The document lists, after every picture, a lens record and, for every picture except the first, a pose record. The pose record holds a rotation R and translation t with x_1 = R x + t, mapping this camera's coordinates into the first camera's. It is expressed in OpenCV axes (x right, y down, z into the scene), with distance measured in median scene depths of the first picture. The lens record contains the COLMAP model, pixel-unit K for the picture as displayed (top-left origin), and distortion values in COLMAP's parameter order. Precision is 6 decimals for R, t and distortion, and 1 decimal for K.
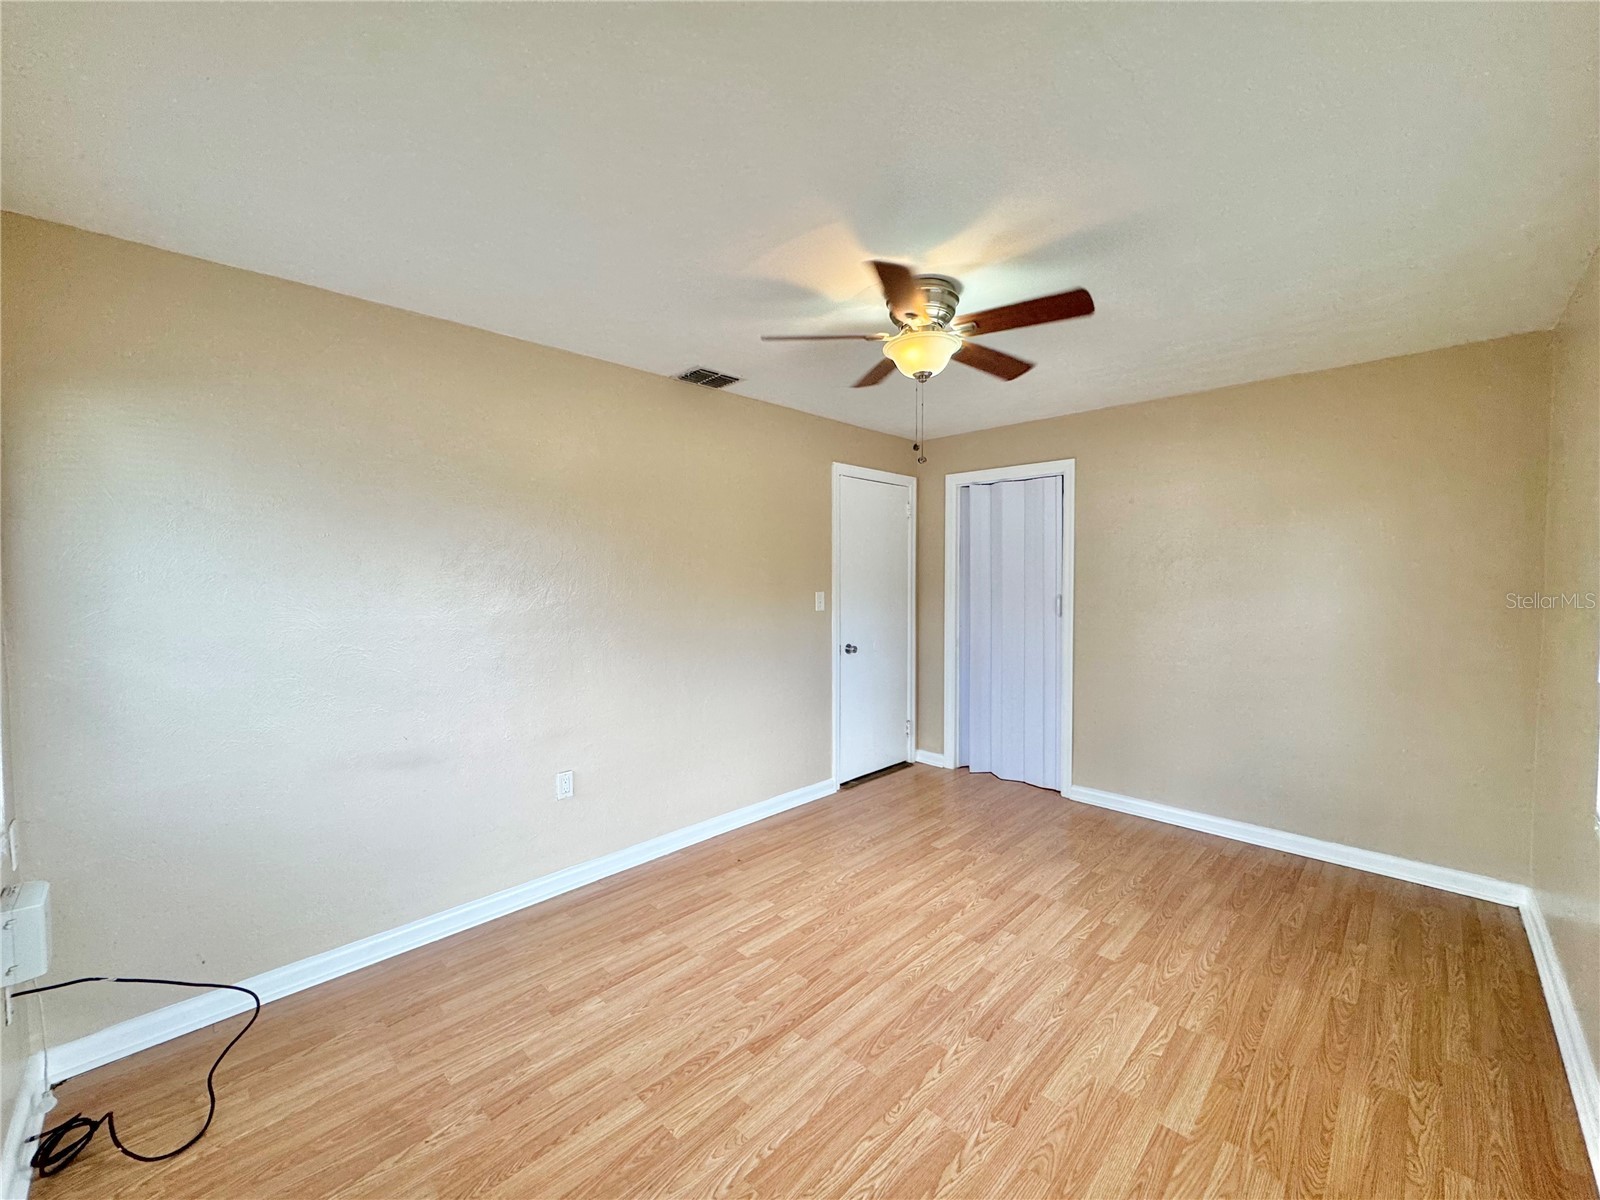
lens RADIAL K [[638.6, 0, 802.3], [0, 638.6, 600.3], [0, 0, 1]] dist [-0.003314, 0.000281]
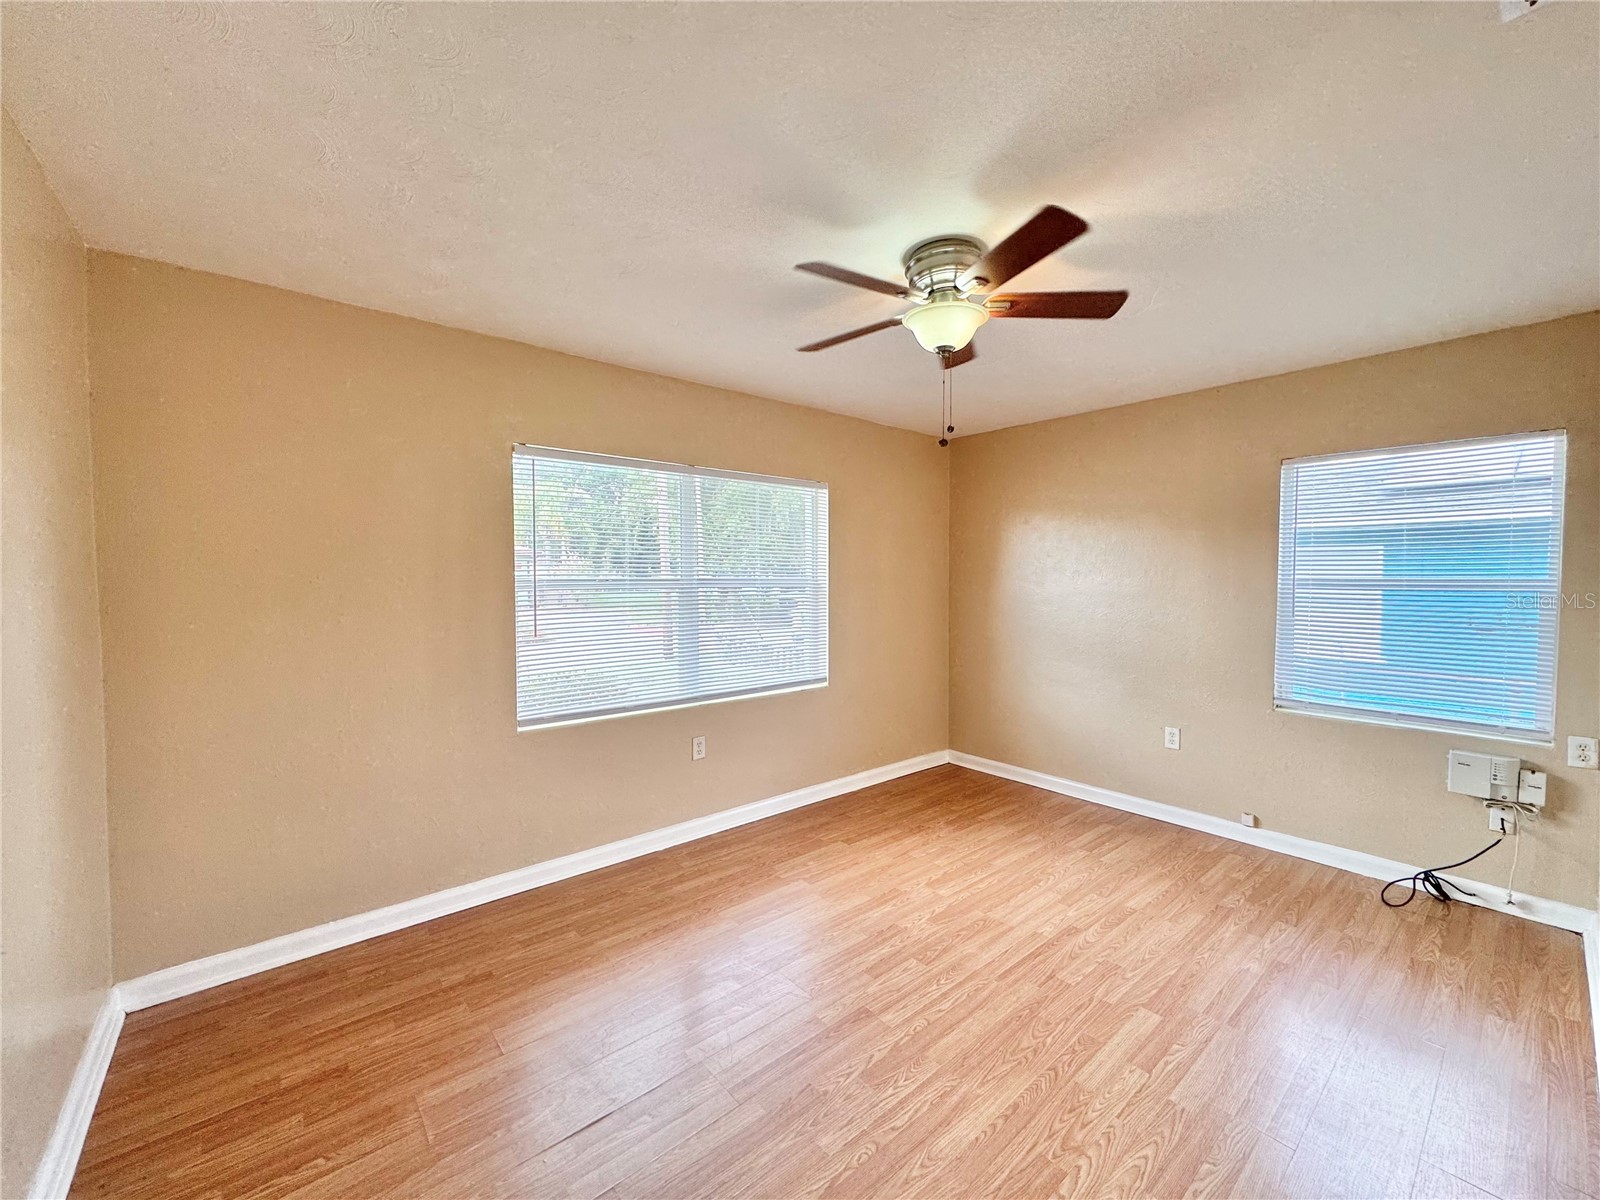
lens RADIAL K [[638.6, 0, 802.3], [0, 638.6, 600.3], [0, 0, 1]] dist [-0.003314, 0.000281]
pose [[-0.995858, 0.001687, 0.090902, 0.294204], [0.008936, 0.996803, 0.079394, -0.066601], [-0.090478, 0.079877, -0.992690, 1.863016]]
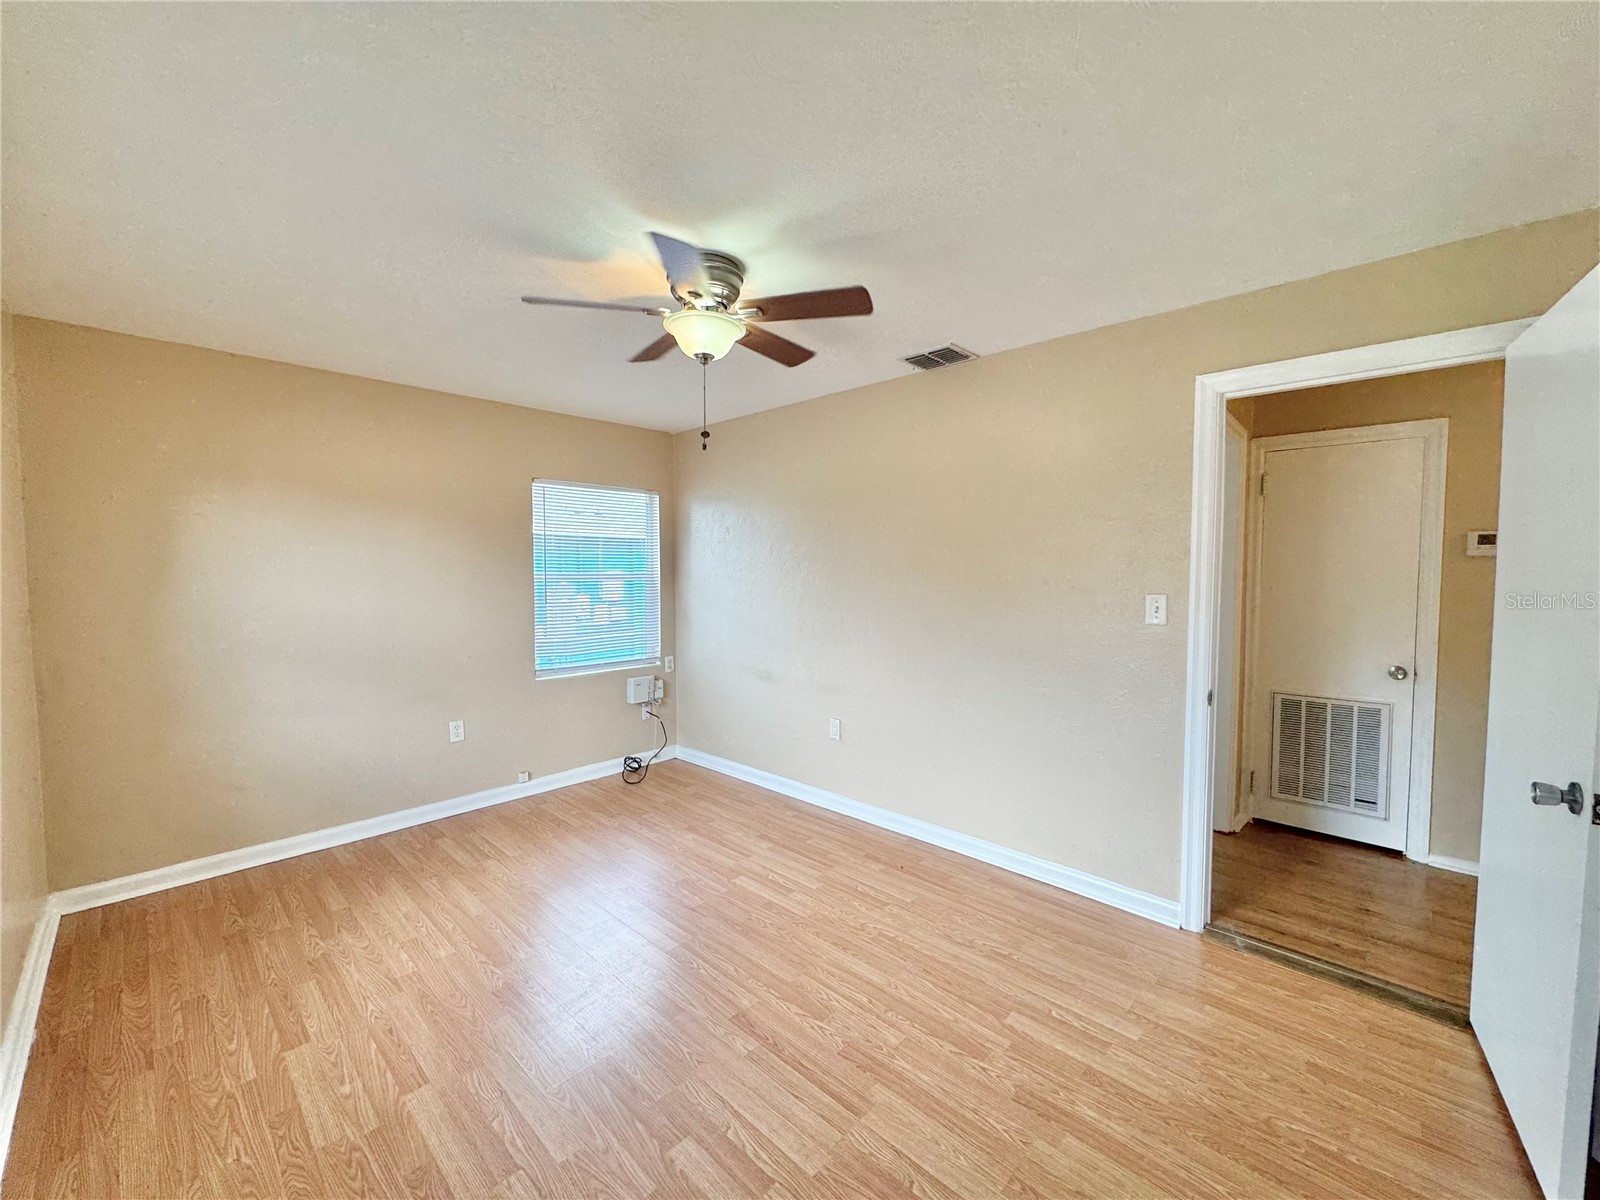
lens RADIAL K [[638.6, 0, 802.3], [0, 638.6, 600.3], [0, 0, 1]] dist [-0.003314, 0.000281]
pose [[0.017918, 0.052970, -0.998435, 1.107409], [-0.041677, 0.997767, 0.052186, -0.044707], [0.998970, 0.040677, 0.020085, 1.090560]]
